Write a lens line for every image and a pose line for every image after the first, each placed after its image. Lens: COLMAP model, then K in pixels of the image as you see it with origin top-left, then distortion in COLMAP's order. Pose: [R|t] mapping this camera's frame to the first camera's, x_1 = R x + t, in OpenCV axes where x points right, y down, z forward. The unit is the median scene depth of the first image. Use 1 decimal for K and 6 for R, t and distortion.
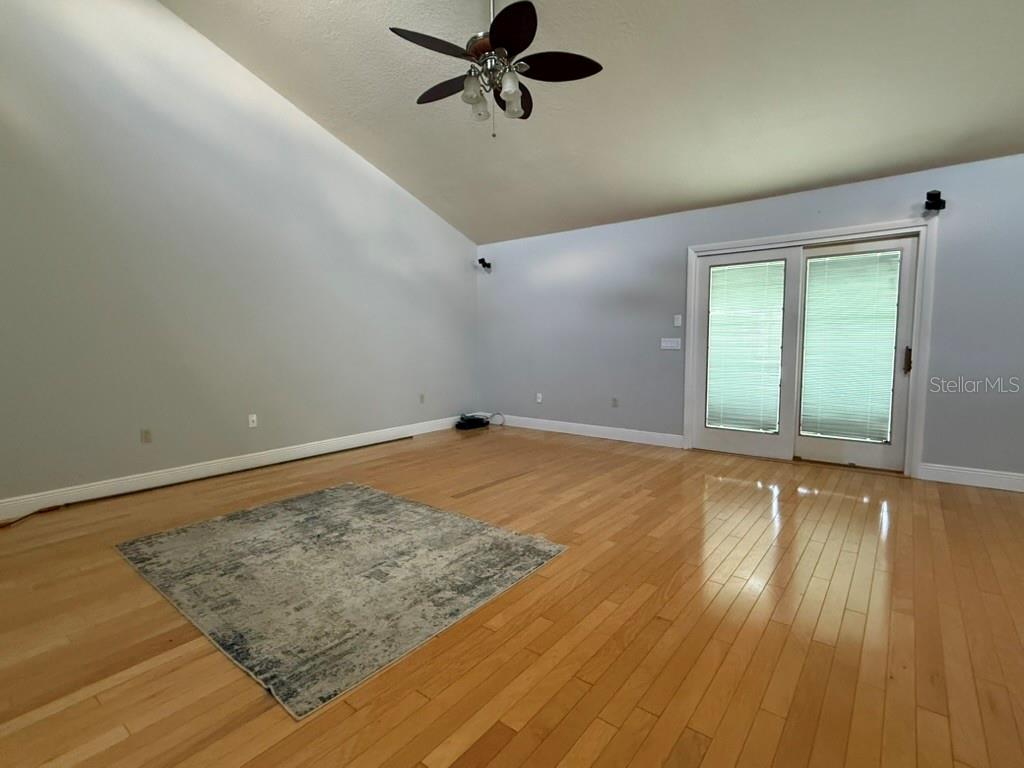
lens RADIAL K [[493.7, 0, 513.3], [0, 493.7, 378.7], [0, 0, 1]] dist [0.001421, -0.000122]
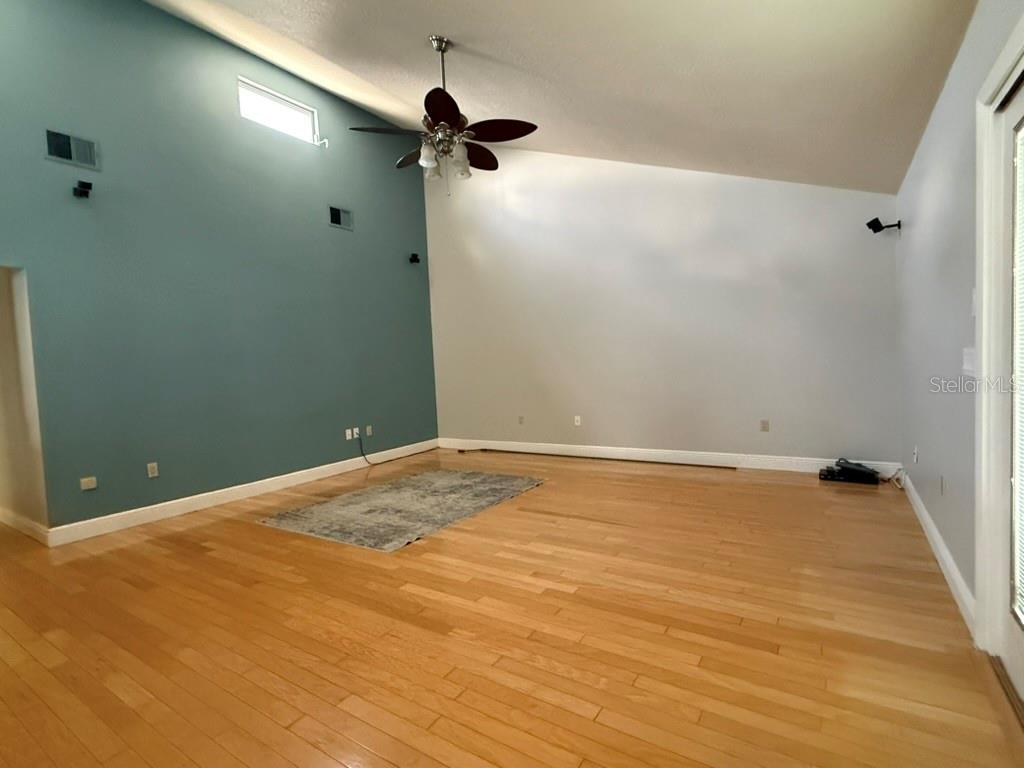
lens RADIAL K [[493.7, 0, 514.1], [0, 493.7, 390.1], [0, 0, 1]] dist [0.001421, -0.000122]
pose [[0.102648, 0.063998, -0.992657, 0.994103], [-0.031483, 0.997637, 0.061063, -0.093131], [0.994219, 0.024983, 0.104420, 0.908081]]
